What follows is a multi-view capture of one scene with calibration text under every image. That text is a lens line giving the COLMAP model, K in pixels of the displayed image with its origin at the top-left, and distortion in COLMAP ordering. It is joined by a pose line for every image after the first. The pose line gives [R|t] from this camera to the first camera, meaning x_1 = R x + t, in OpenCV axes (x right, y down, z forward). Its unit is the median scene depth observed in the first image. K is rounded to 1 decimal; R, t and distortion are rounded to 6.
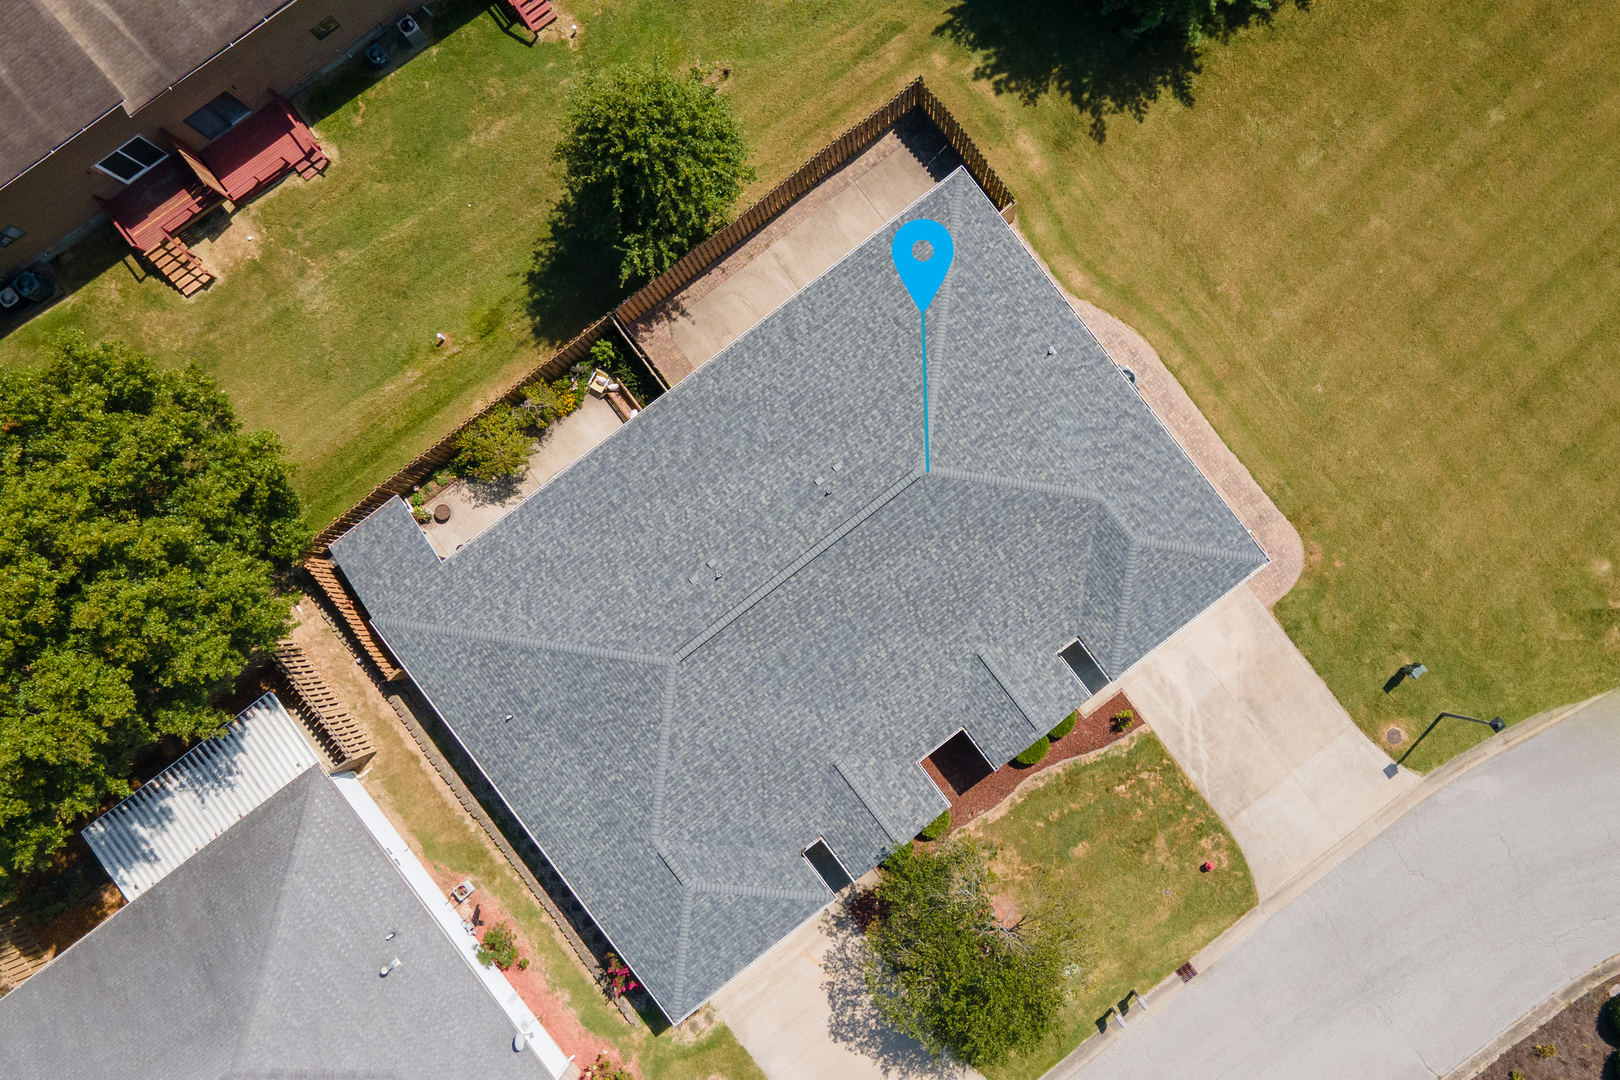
lens RADIAL K [[1386.8, 0, 900.3], [0, 1386.8, 539.4], [0, 0, 1]] dist [0.042958, -0.001899]
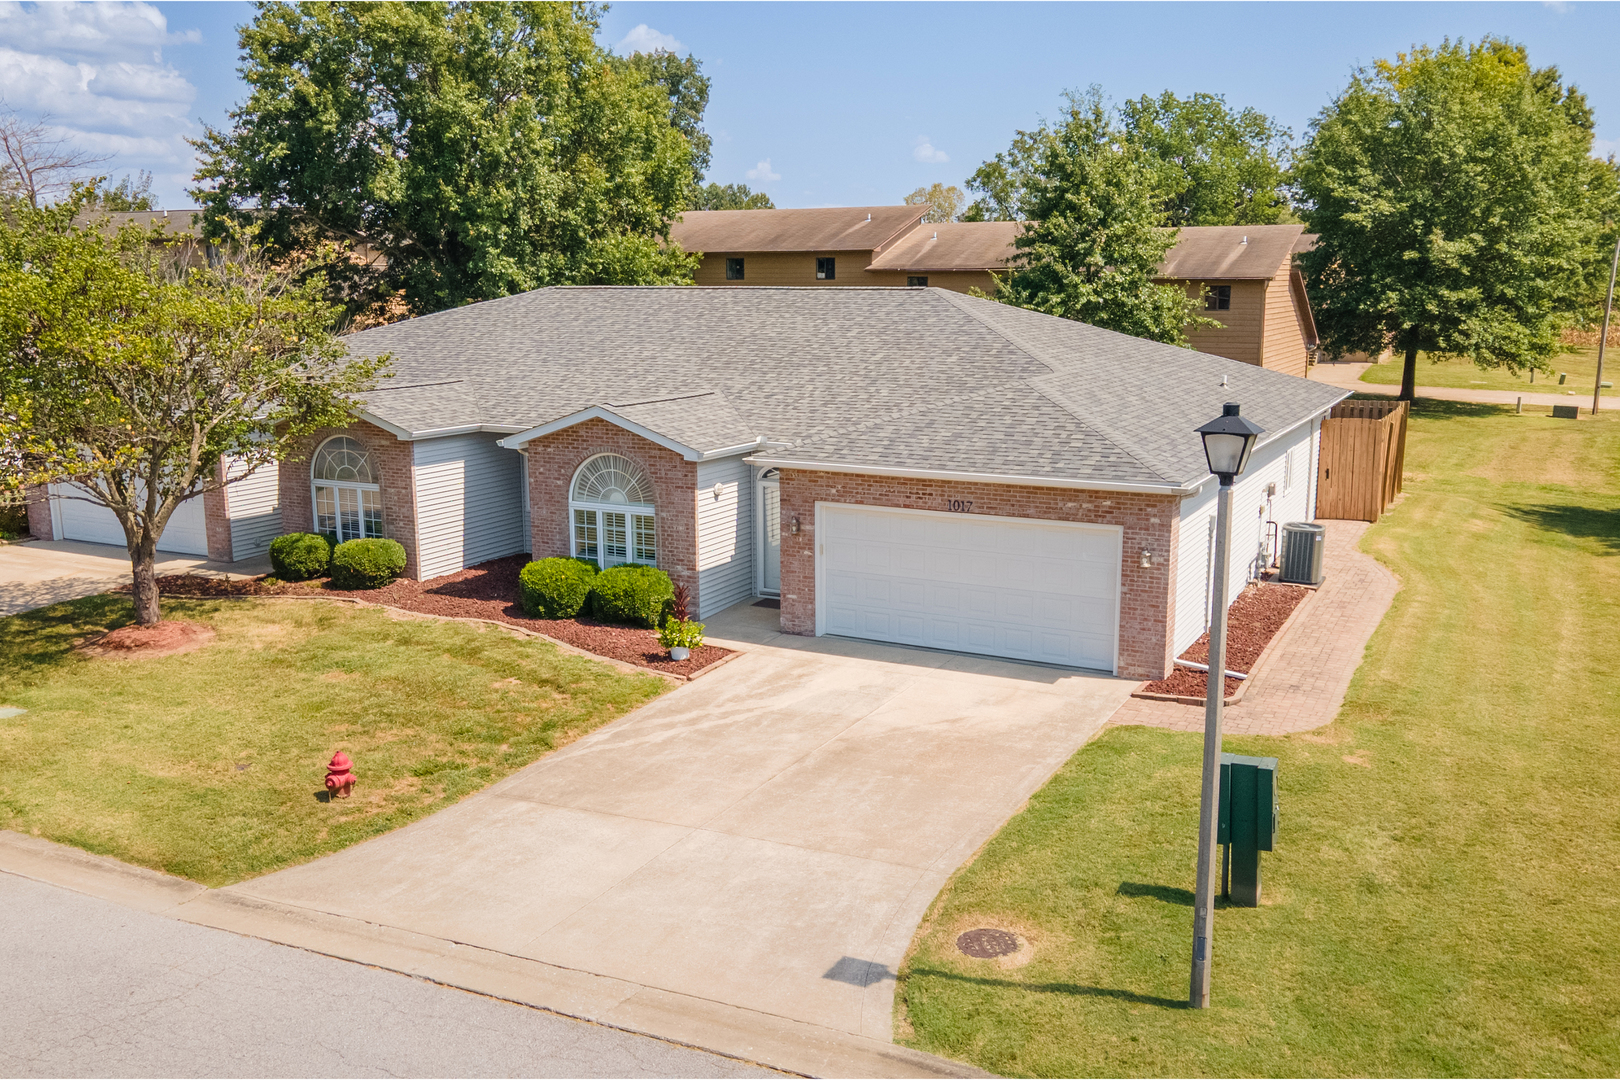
lens RADIAL K [[1398.0, 0, 804.5], [0, 1398.0, 545.8], [0, 0, 1]] dist [0.062710, -0.091006]
pose [[0.416339, 0.169351, -0.893299, 0.545773], [-0.908107, 0.125813, -0.399389, 0.258556], [0.044752, 0.977492, 0.206170, 0.882163]]
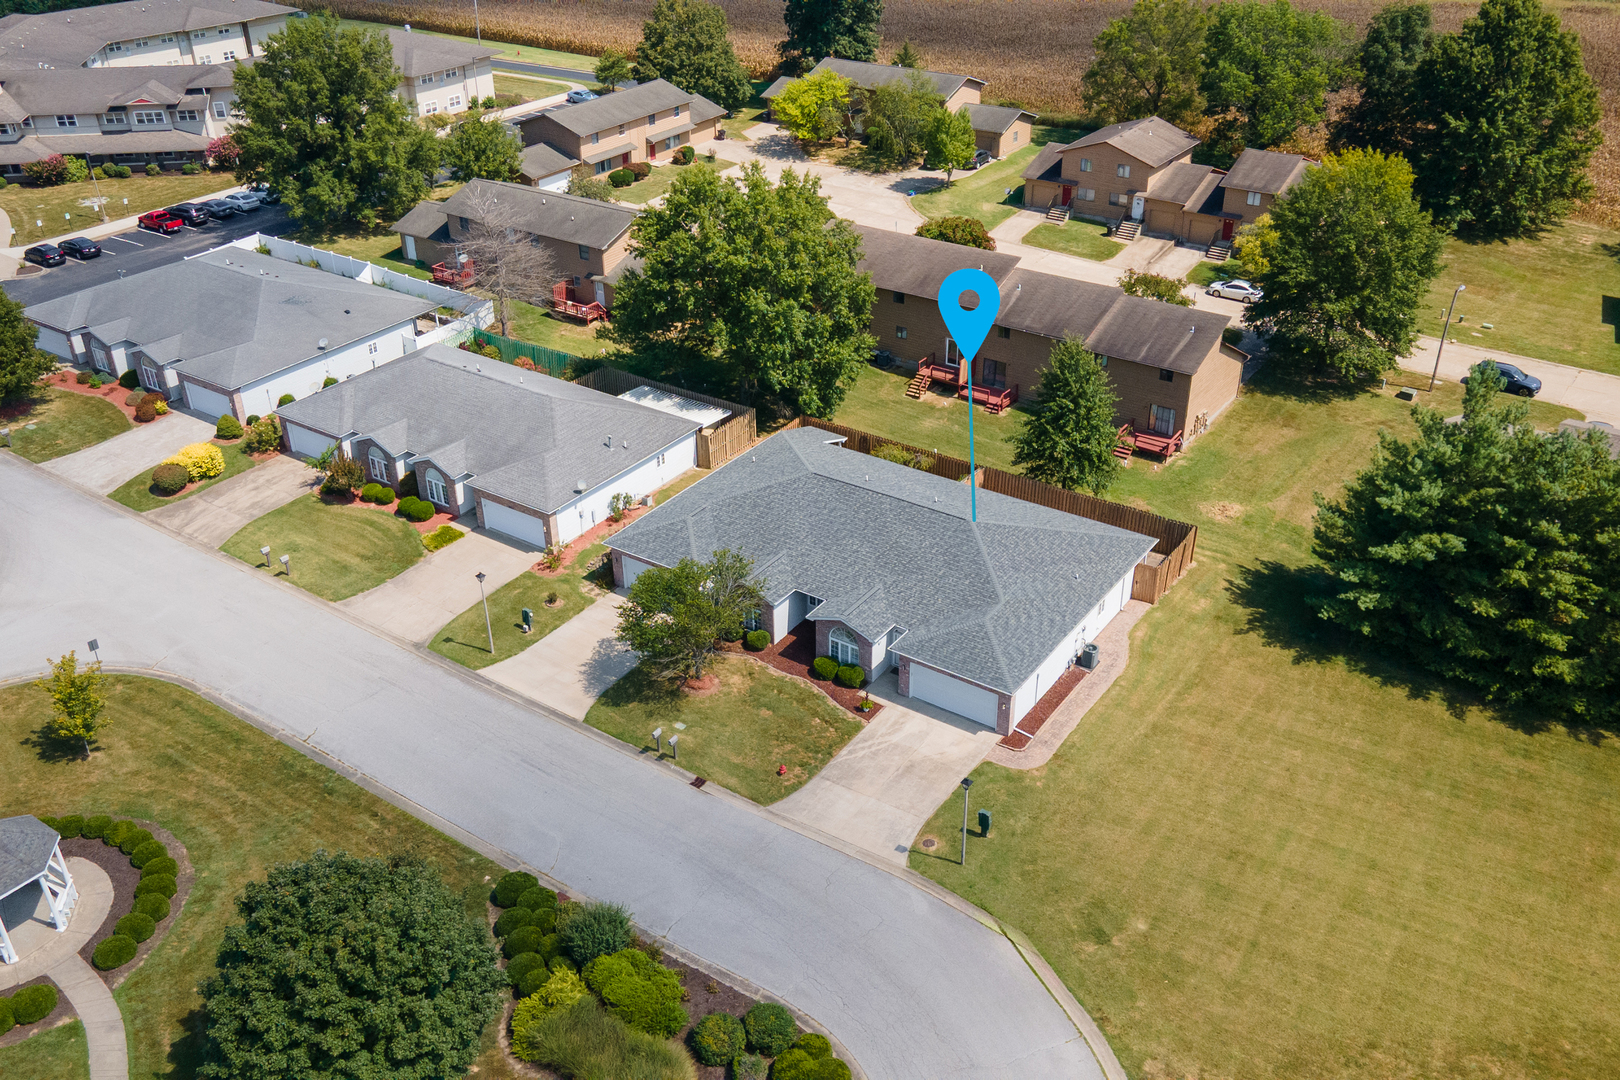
lens RADIAL K [[1398.0, 0, 804.5], [0, 1398.0, 545.8], [0, 0, 1]] dist [0.062710, -0.091006]
pose [[0.304535, 0.479503, -0.823004, 1.197624], [-0.950962, 0.202152, -0.234105, 0.476086], [0.054117, 0.853939, 0.517552, 0.145749]]
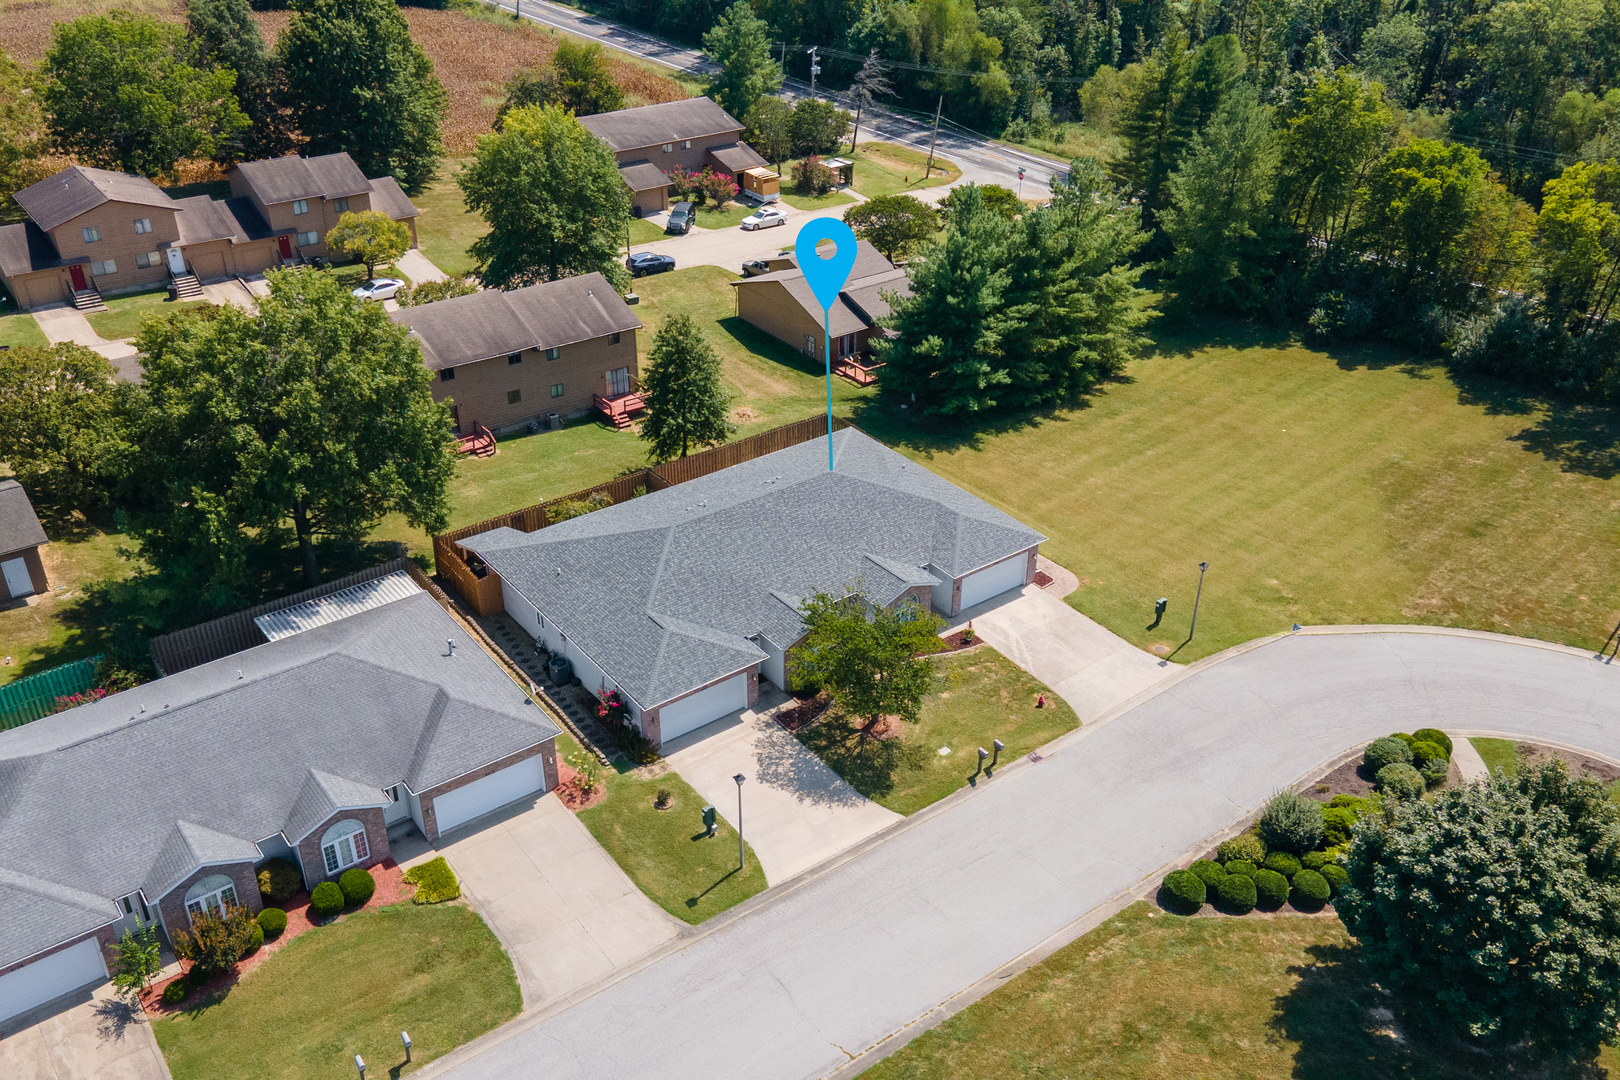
lens RADIAL K [[1398.0, 0, 804.5], [0, 1398.0, 545.8], [0, 0, 1]] dist [0.062710, -0.091006]
pose [[0.999909, 0.009864, -0.009228, 0.001813], [-0.013123, 0.547649, -0.836605, 1.292383], [-0.003199, 0.836650, 0.547729, 0.124675]]
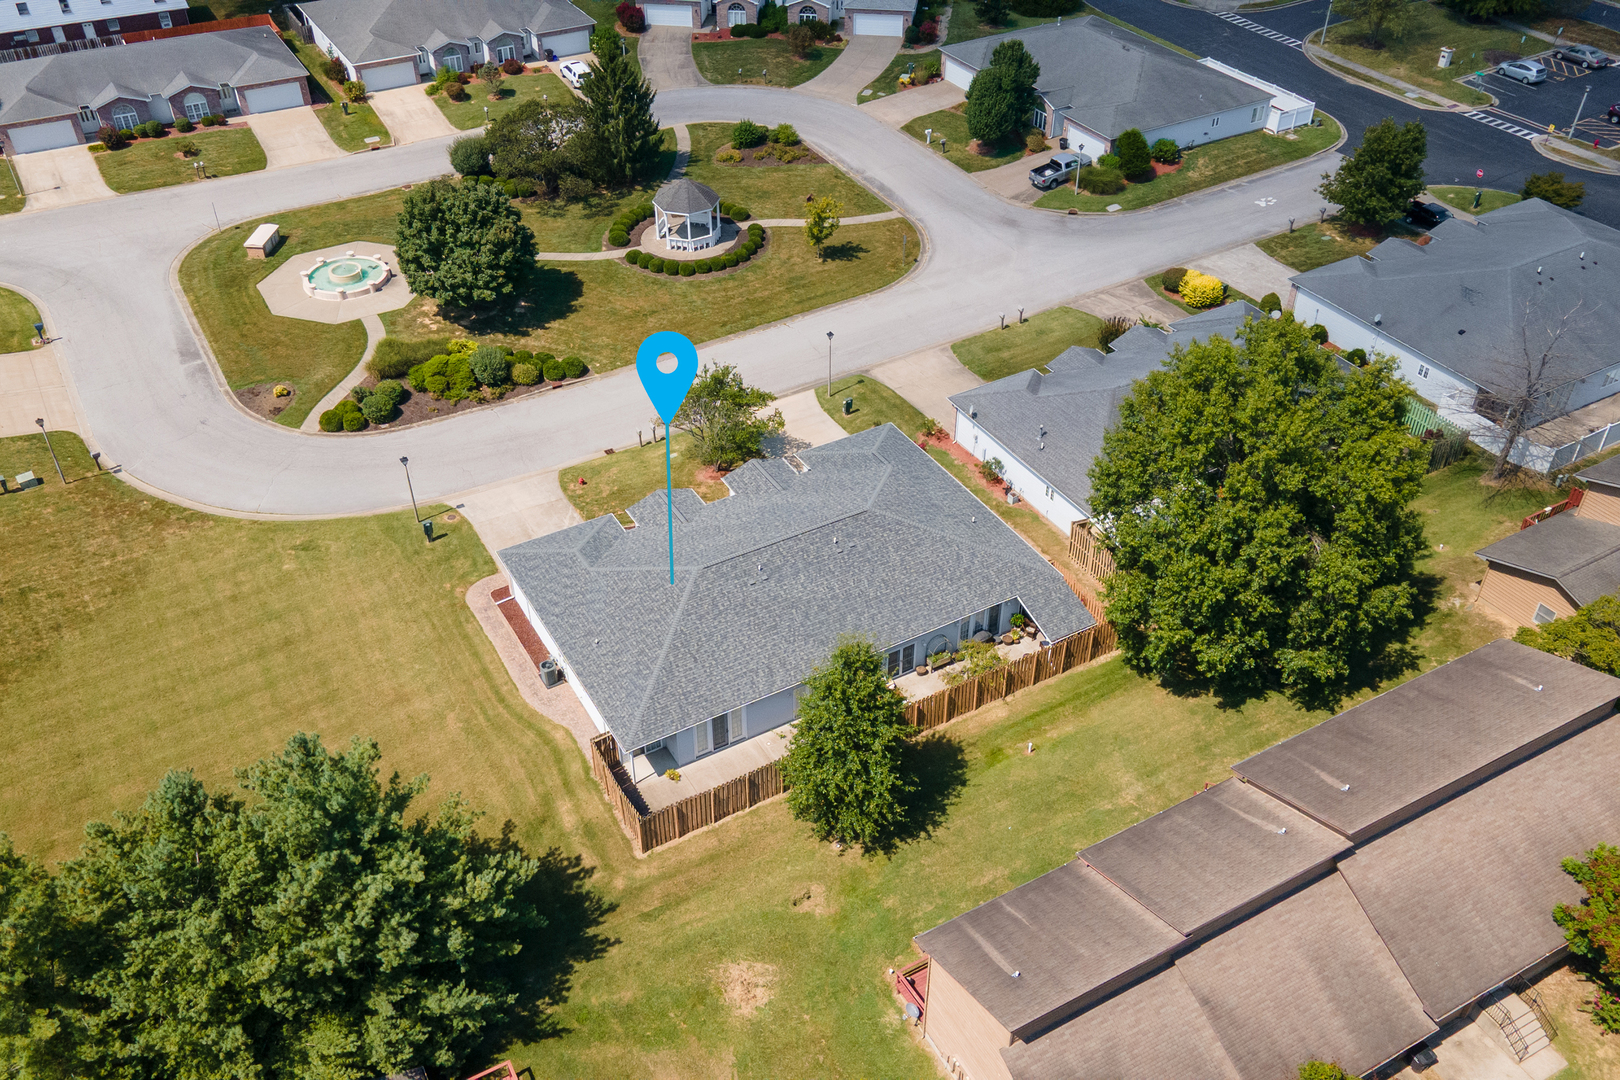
lens RADIAL K [[1398.0, 0, 804.5], [0, 1398.0, 545.8], [0, 0, 1]] dist [0.062710, -0.091006]
pose [[-0.990555, -0.084814, 0.107739, -0.244538], [0.137007, -0.580751, 0.802470, -1.159680], [-0.005491, 0.809651, 0.586886, 0.047049]]
